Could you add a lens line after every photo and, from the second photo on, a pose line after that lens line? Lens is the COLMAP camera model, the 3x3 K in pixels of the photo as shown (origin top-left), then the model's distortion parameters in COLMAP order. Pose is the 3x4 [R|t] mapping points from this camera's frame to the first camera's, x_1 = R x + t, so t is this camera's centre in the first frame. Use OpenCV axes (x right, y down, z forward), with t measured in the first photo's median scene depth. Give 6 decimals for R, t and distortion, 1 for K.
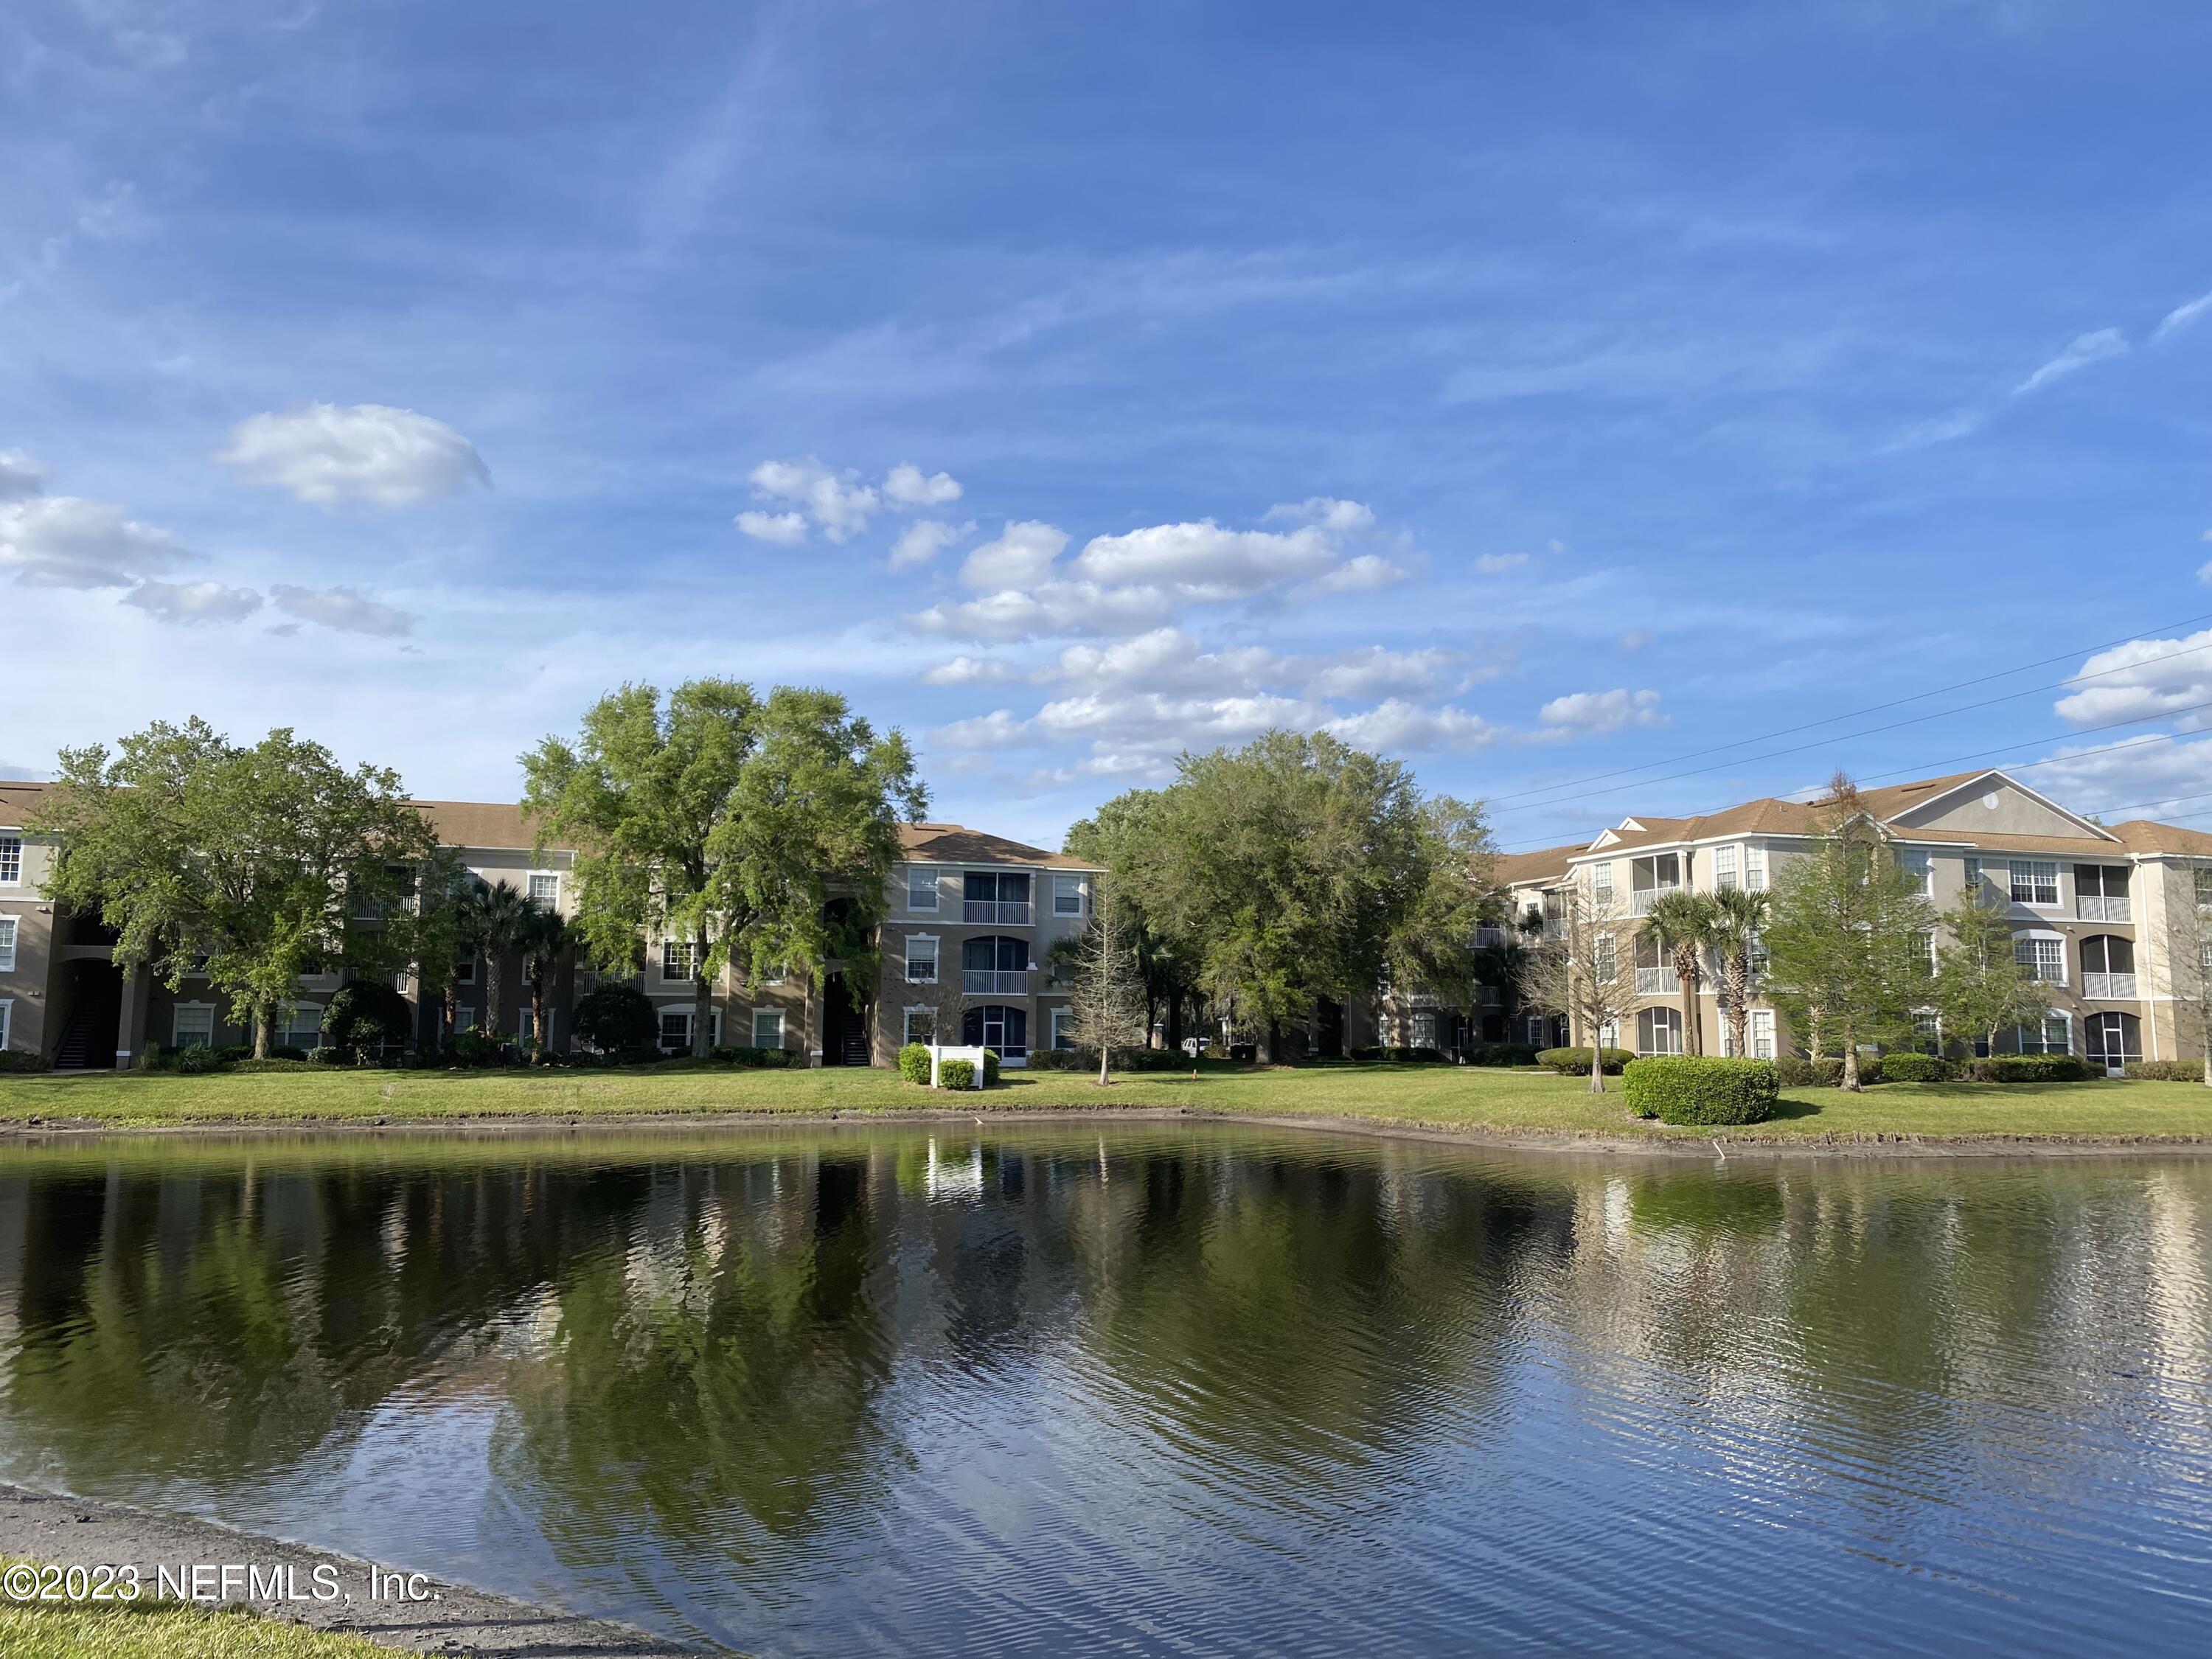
lens RADIAL K [[1692.7, 0, 1111.1], [0, 1692.7, 826.5], [0, 0, 1]] dist [0.041956, -0.013616]
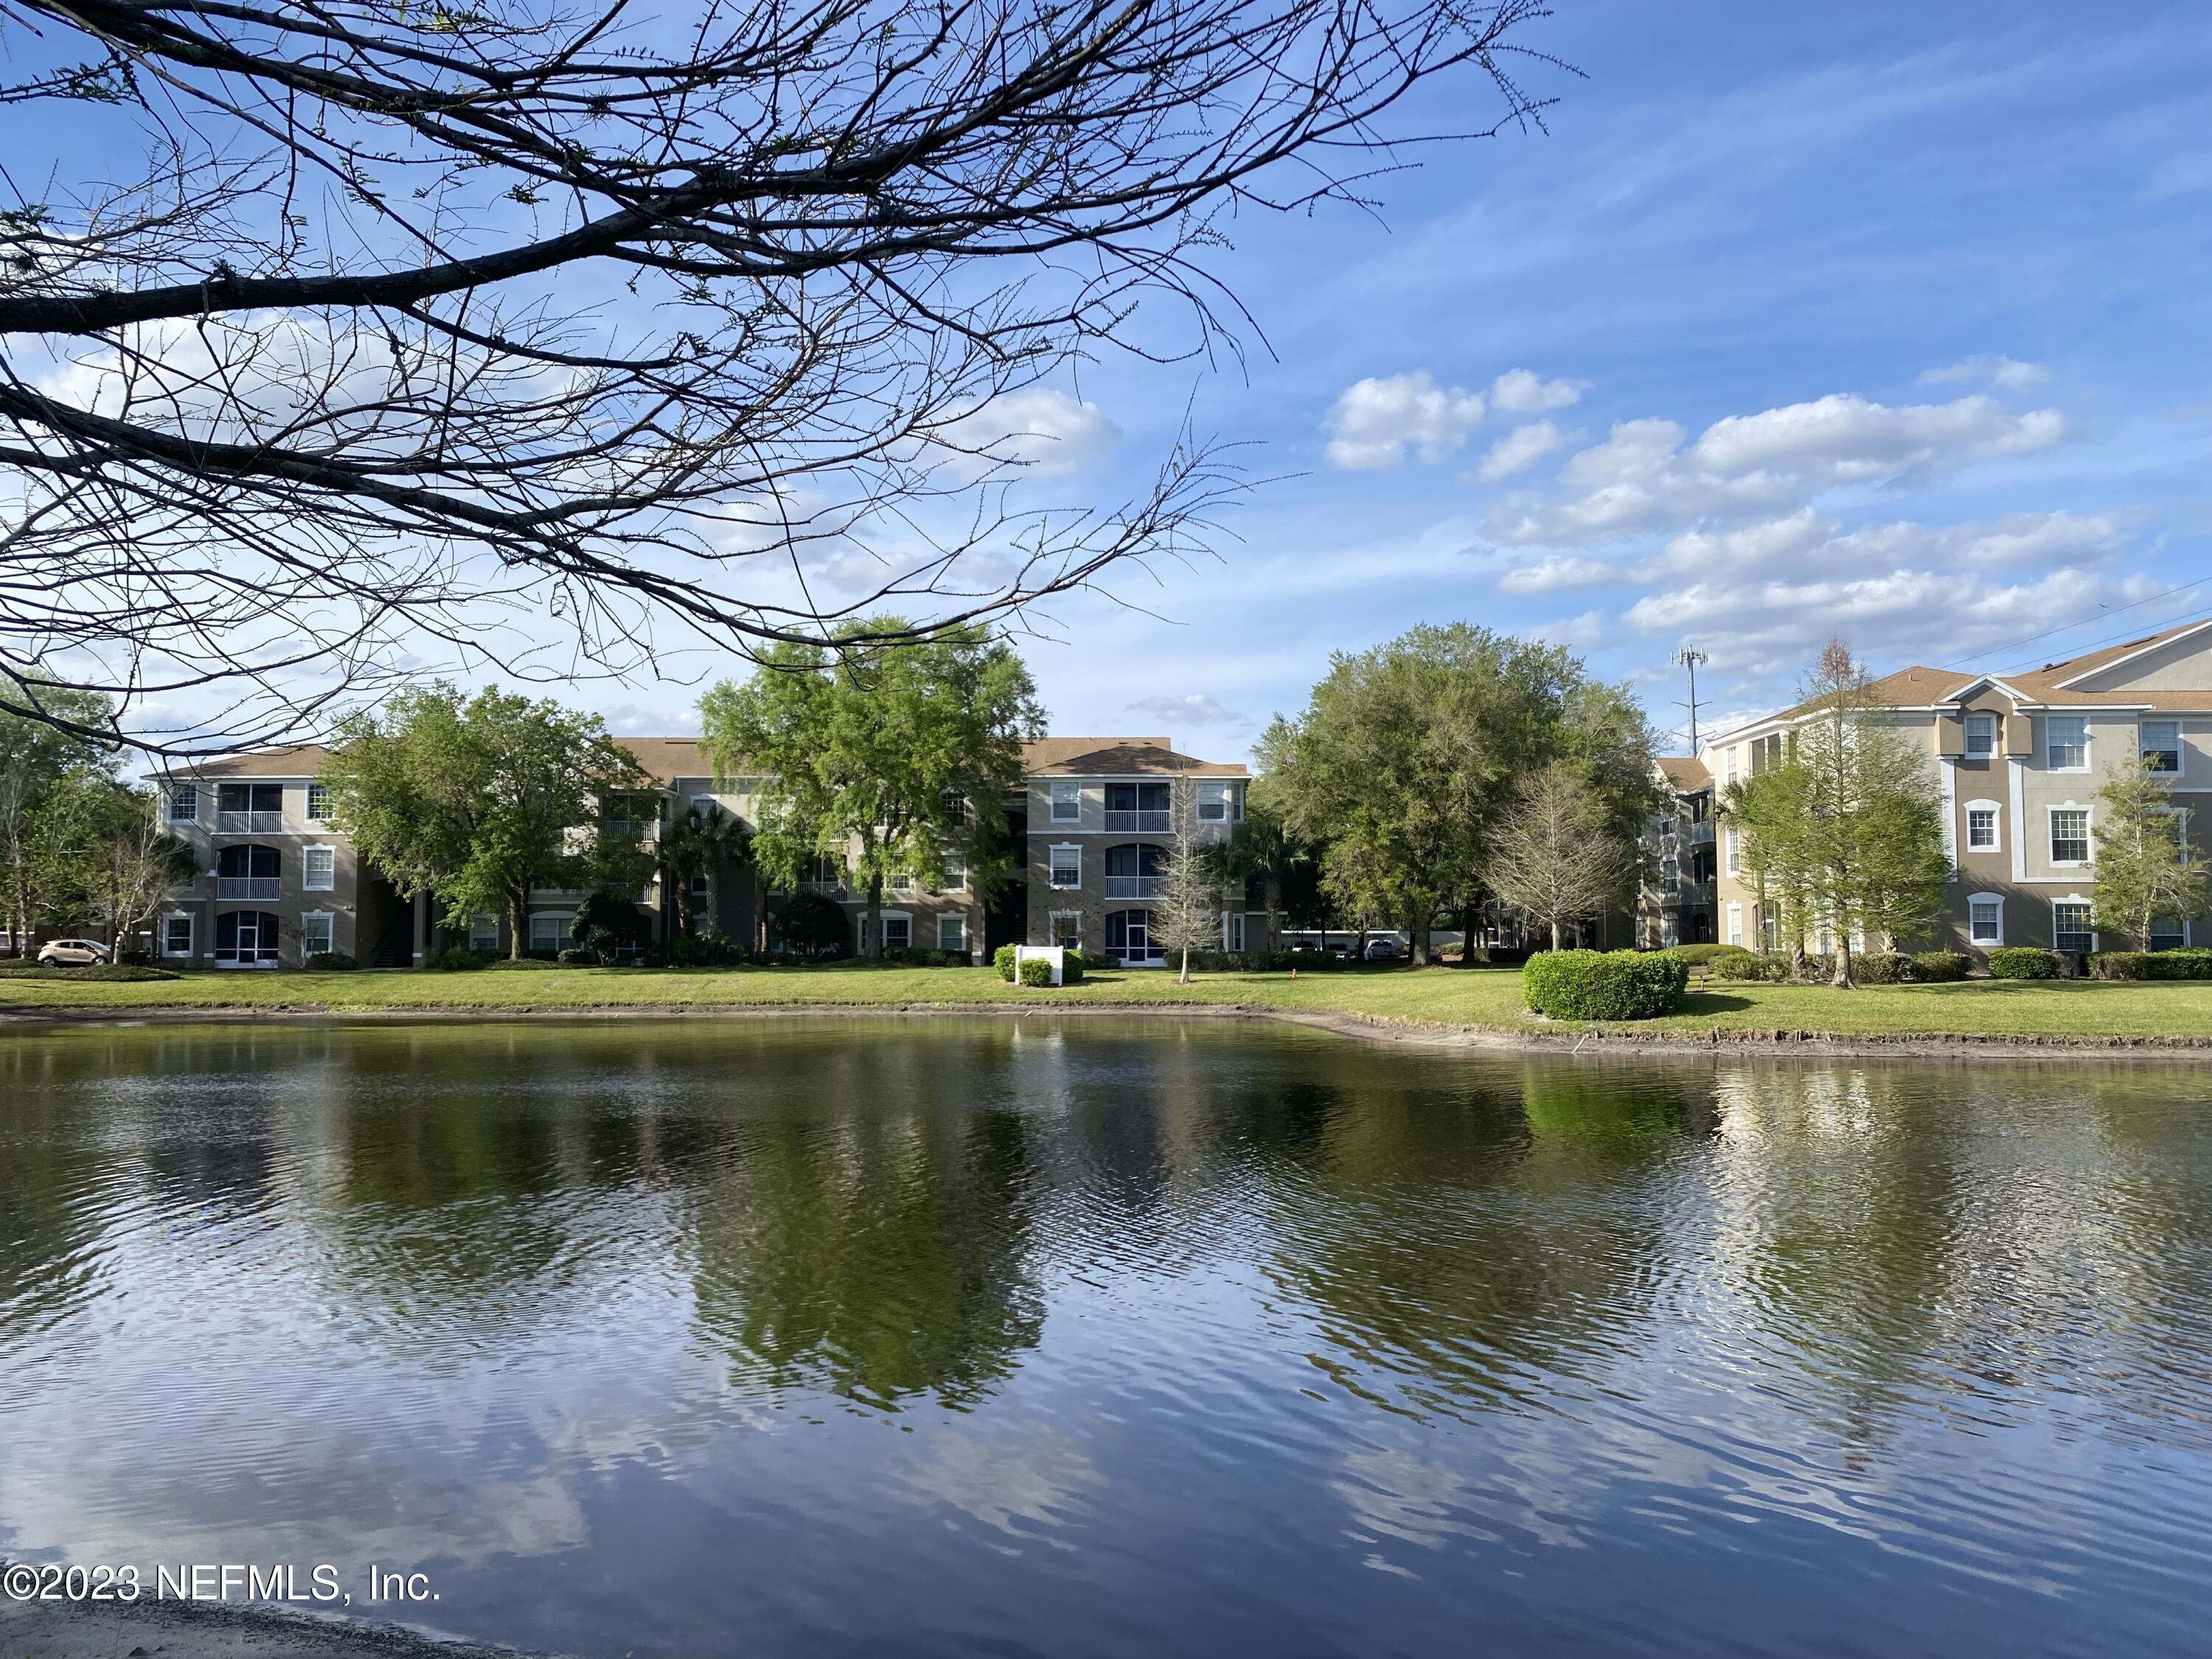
lens RADIAL K [[1692.7, 0, 1281.6], [0, 1692.7, 830.4], [0, 0, 1]] dist [0.041956, -0.013616]
pose [[0.941059, -0.028761, -0.337018, 0.387974], [0.046727, 0.997879, 0.045317, 0.013791], [0.335000, -0.058394, 0.940407, 0.042612]]
